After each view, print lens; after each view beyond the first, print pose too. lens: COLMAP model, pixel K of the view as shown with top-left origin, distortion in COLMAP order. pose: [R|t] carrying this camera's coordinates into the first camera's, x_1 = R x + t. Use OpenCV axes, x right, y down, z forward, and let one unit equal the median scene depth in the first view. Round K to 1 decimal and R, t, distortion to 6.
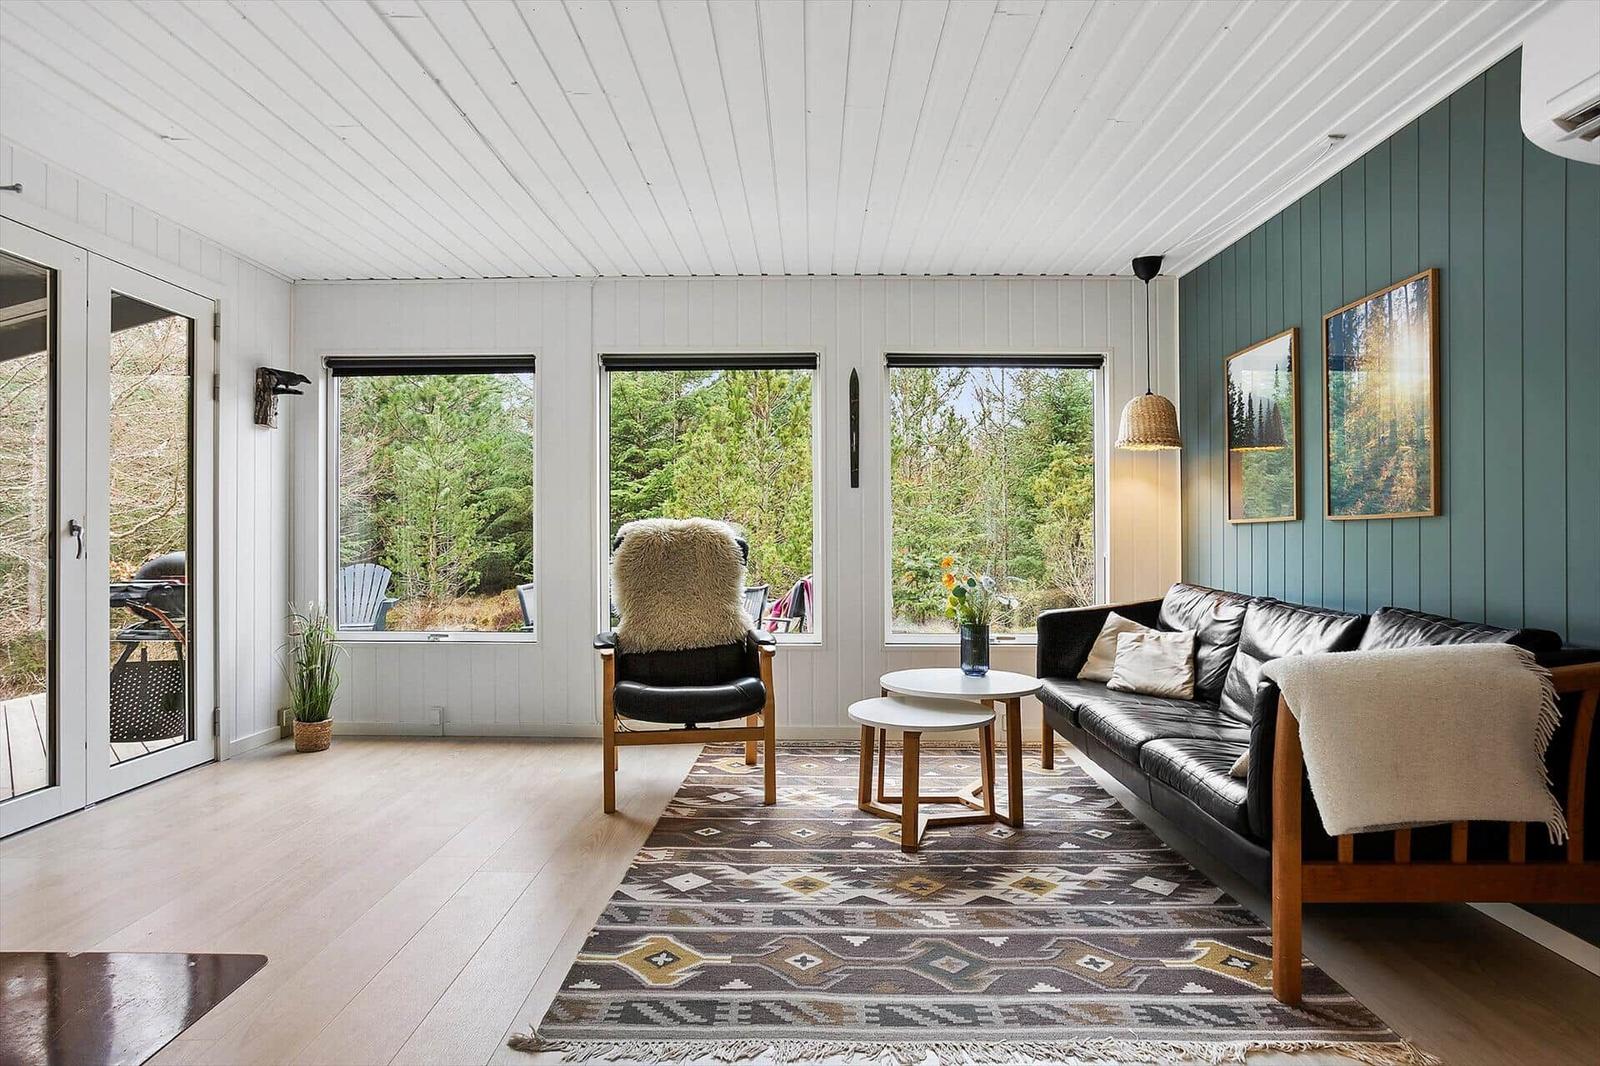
lens RADIAL K [[855.9, 0, 800.0], [0, 855.9, 533.0], [0, 0, 1]] dist [-0.032389, 0.001254]
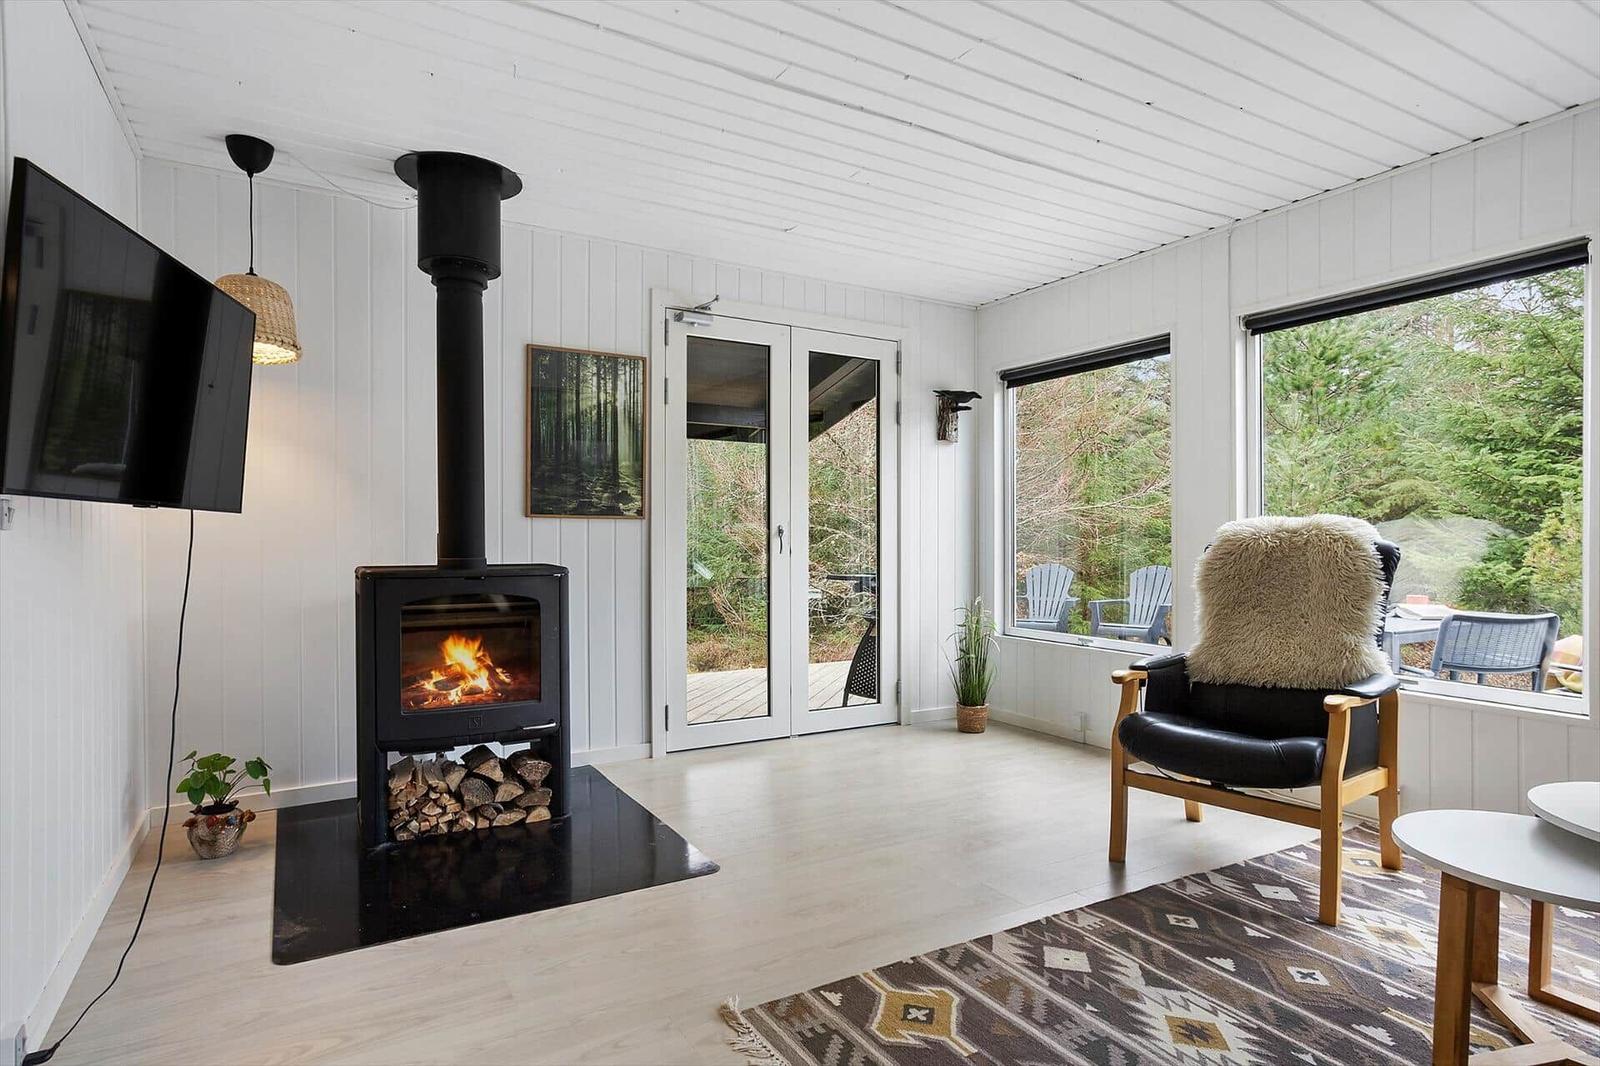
lens RADIAL K [[877.4, 0, 799.6], [0, 877.4, 540.1], [0, 0, 1]] dist [-0.052336, 0.044173]
pose [[0.511525, 0.005116, -0.859253, 0.334736], [0.001697, 0.999974, 0.006964, -0.001328], [0.859267, -0.005021, 0.511503, 0.260054]]
